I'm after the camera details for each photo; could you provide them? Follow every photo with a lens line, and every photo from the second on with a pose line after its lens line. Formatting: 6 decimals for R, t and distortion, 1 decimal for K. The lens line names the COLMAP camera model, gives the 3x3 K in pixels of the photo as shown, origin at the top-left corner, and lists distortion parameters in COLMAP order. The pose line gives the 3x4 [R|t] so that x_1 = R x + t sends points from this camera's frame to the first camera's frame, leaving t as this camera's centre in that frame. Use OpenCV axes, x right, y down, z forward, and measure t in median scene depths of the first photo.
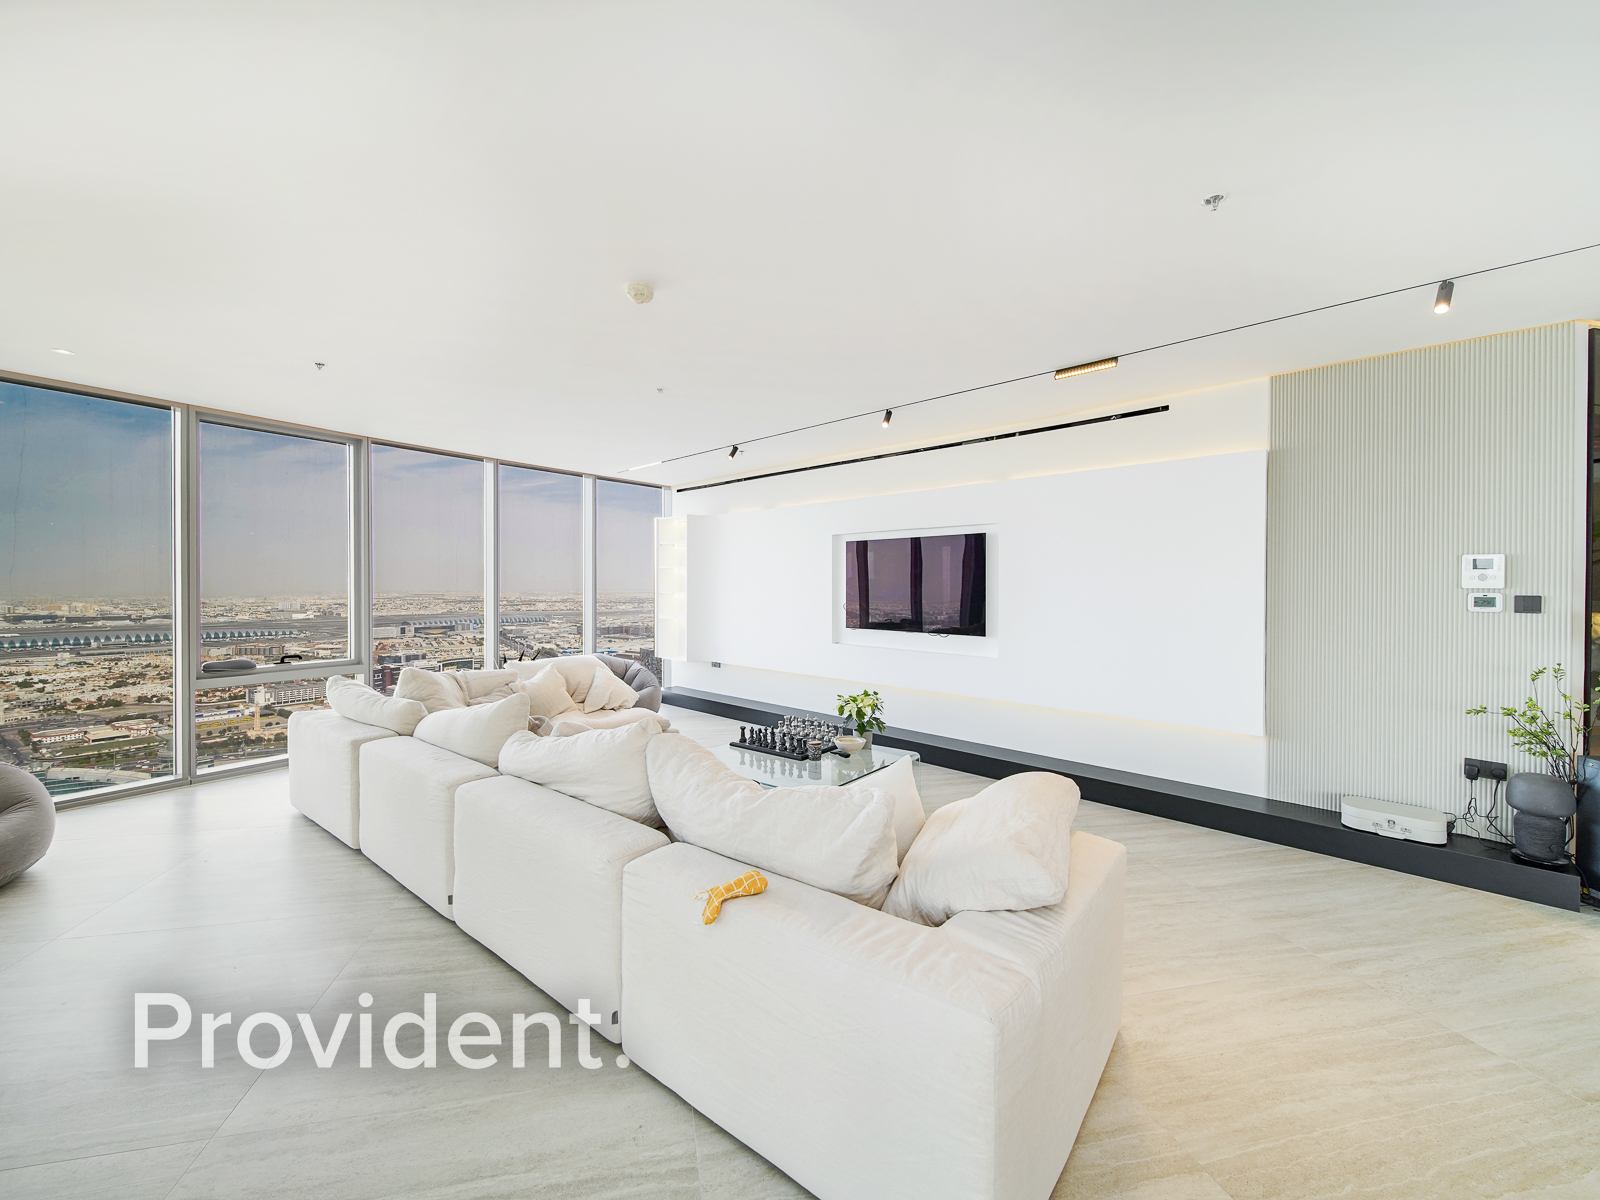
lens RADIAL K [[628.9, 0, 792.5], [0, 628.9, 589.6], [0, 0, 1]] dist [-0.000130, 0.000034]
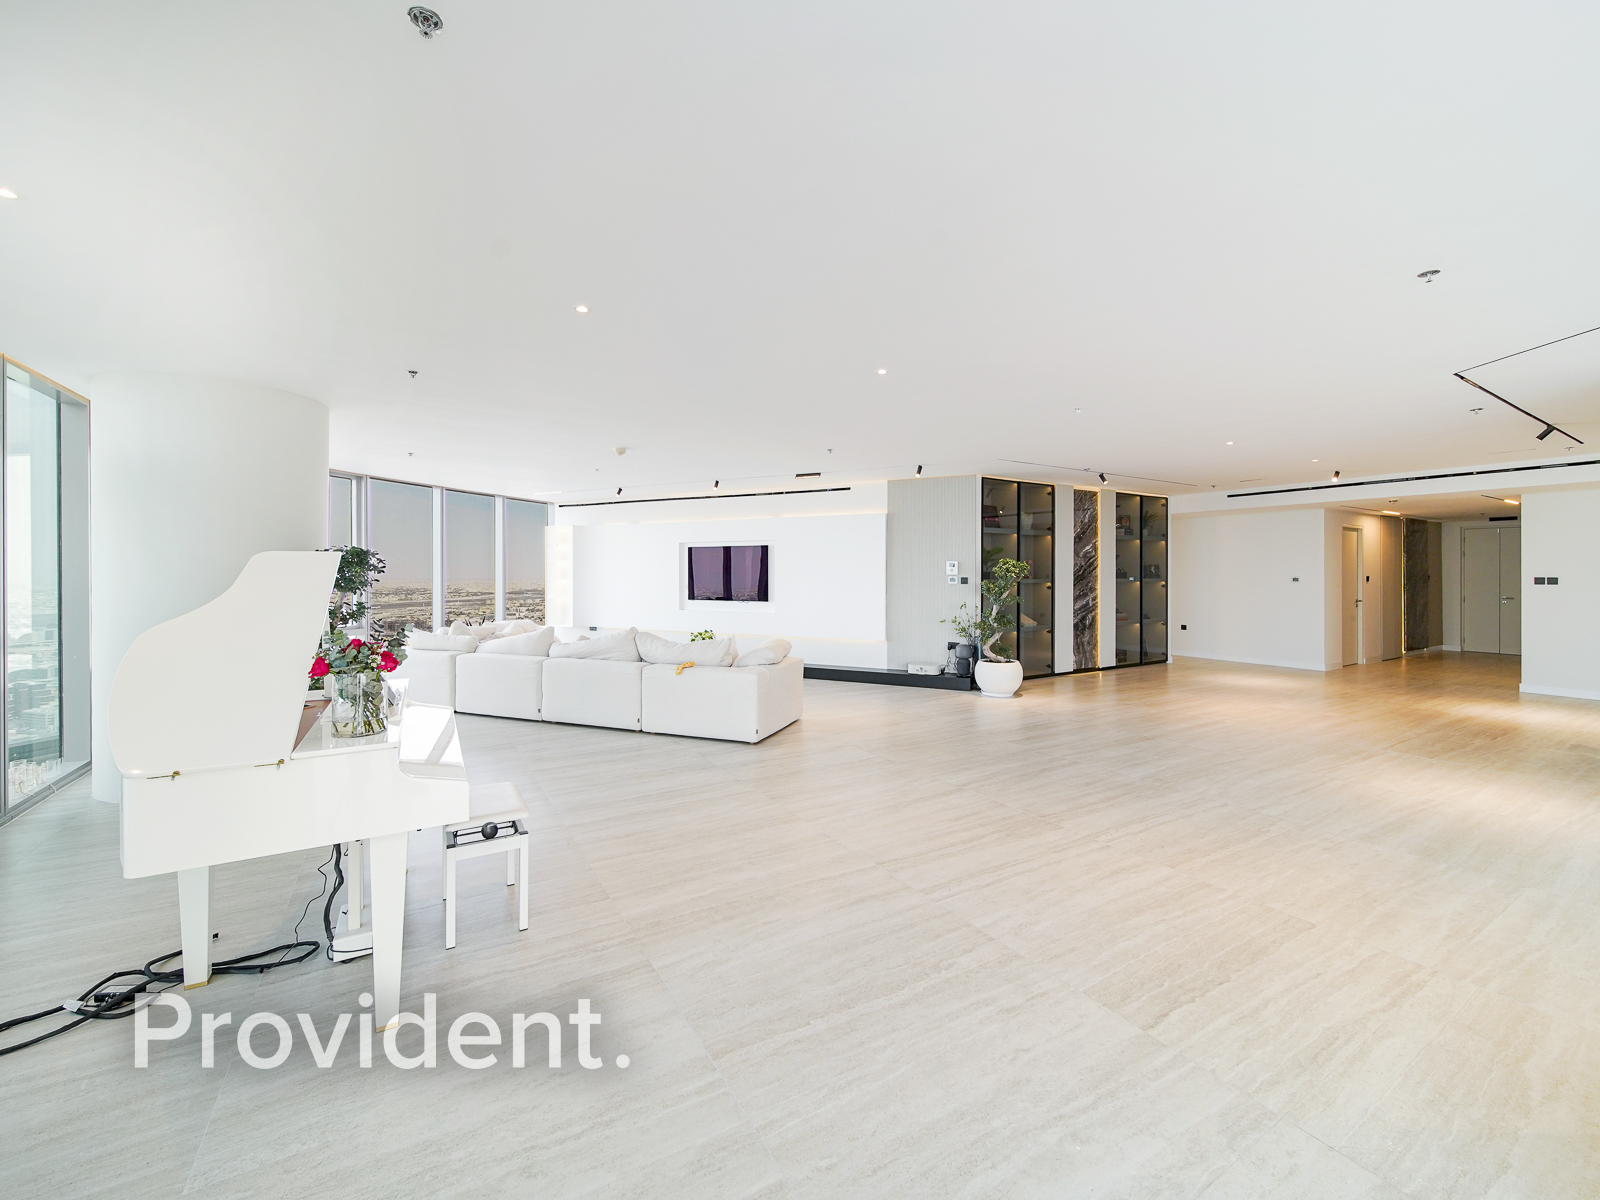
lens RADIAL K [[649.9, 0, 803.8], [0, 649.9, 575.5], [0, 0, 1]] dist [-0.001313, -0.000369]
pose [[0.948978, -0.003460, 0.315322, -0.193875], [0.004494, 0.999987, -0.002553, 0.003522], [-0.315309, 0.003840, 0.948981, -0.837562]]
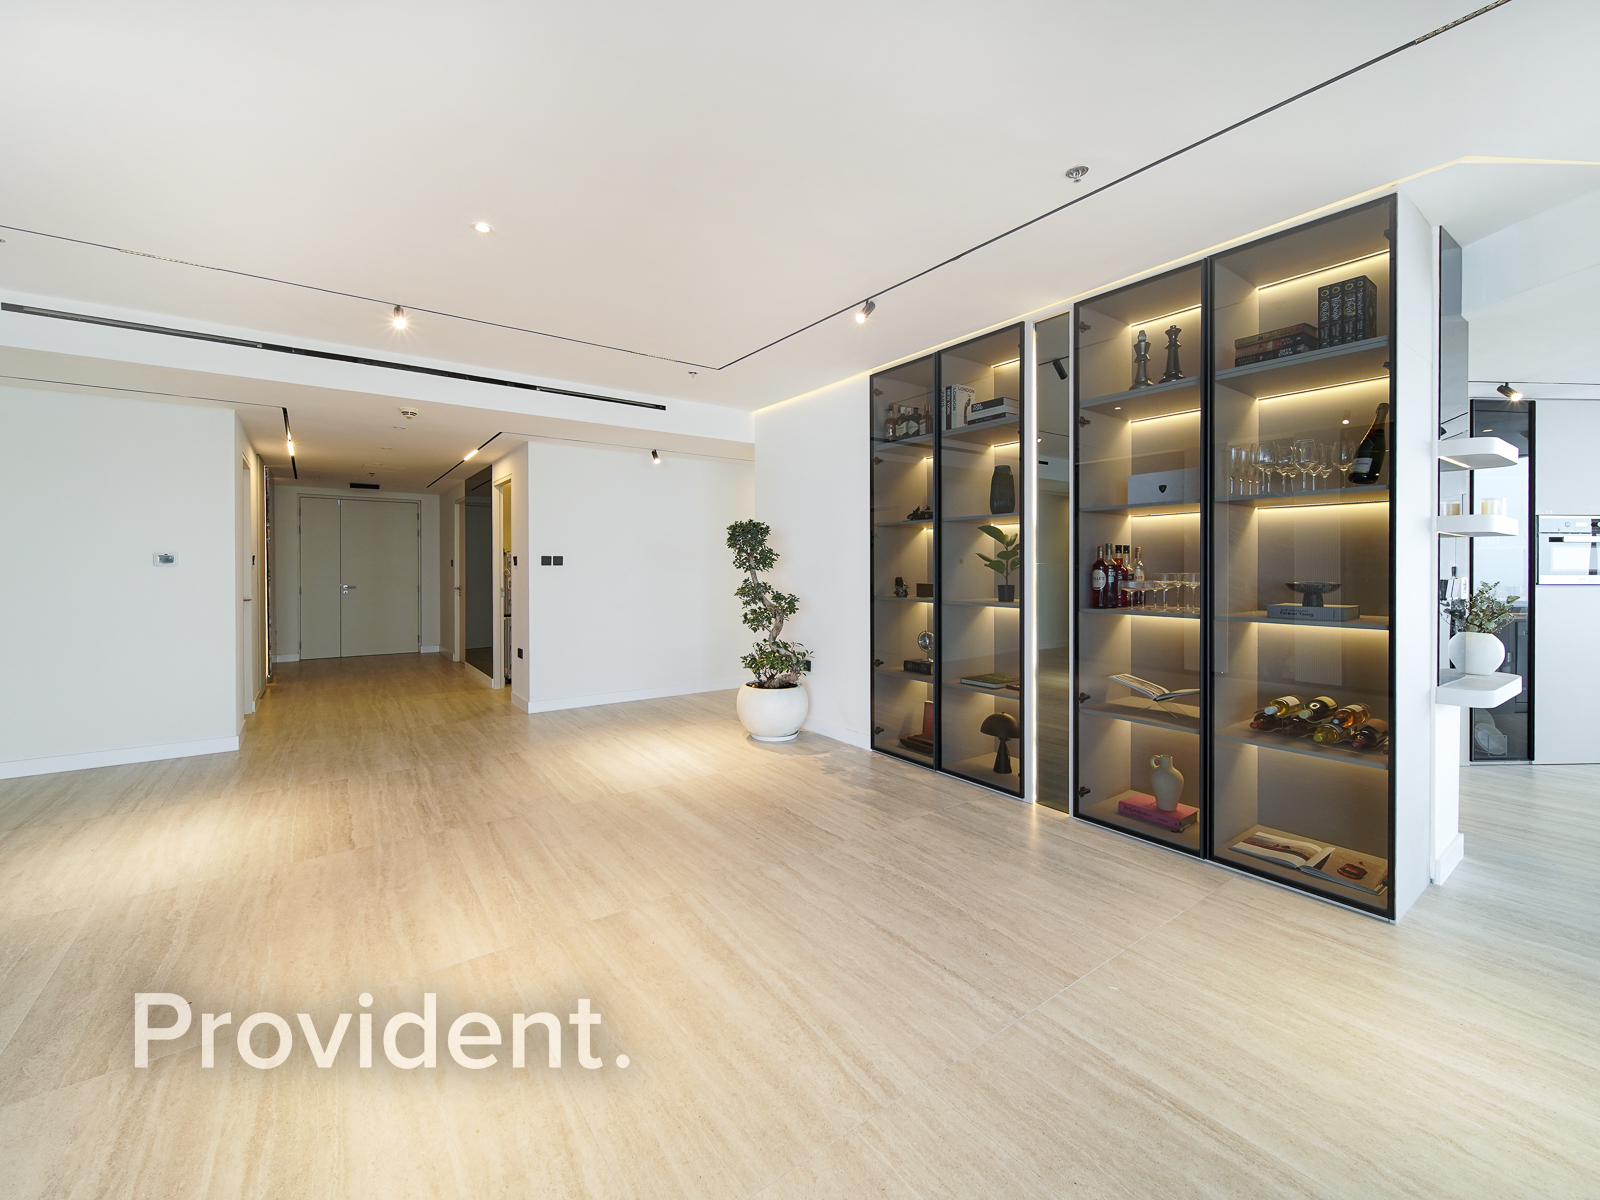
lens RADIAL K [[653.6, 0, 781.9], [0, 653.6, 572.6], [0, 0, 1]] dist [-0.001215, -0.000040]
pose [[-0.373405, -0.011330, 0.927599, 0.755194], [0.004457, 0.999892, 0.014007, 0.028208], [-0.927658, 0.009365, -0.373314, 0.158532]]
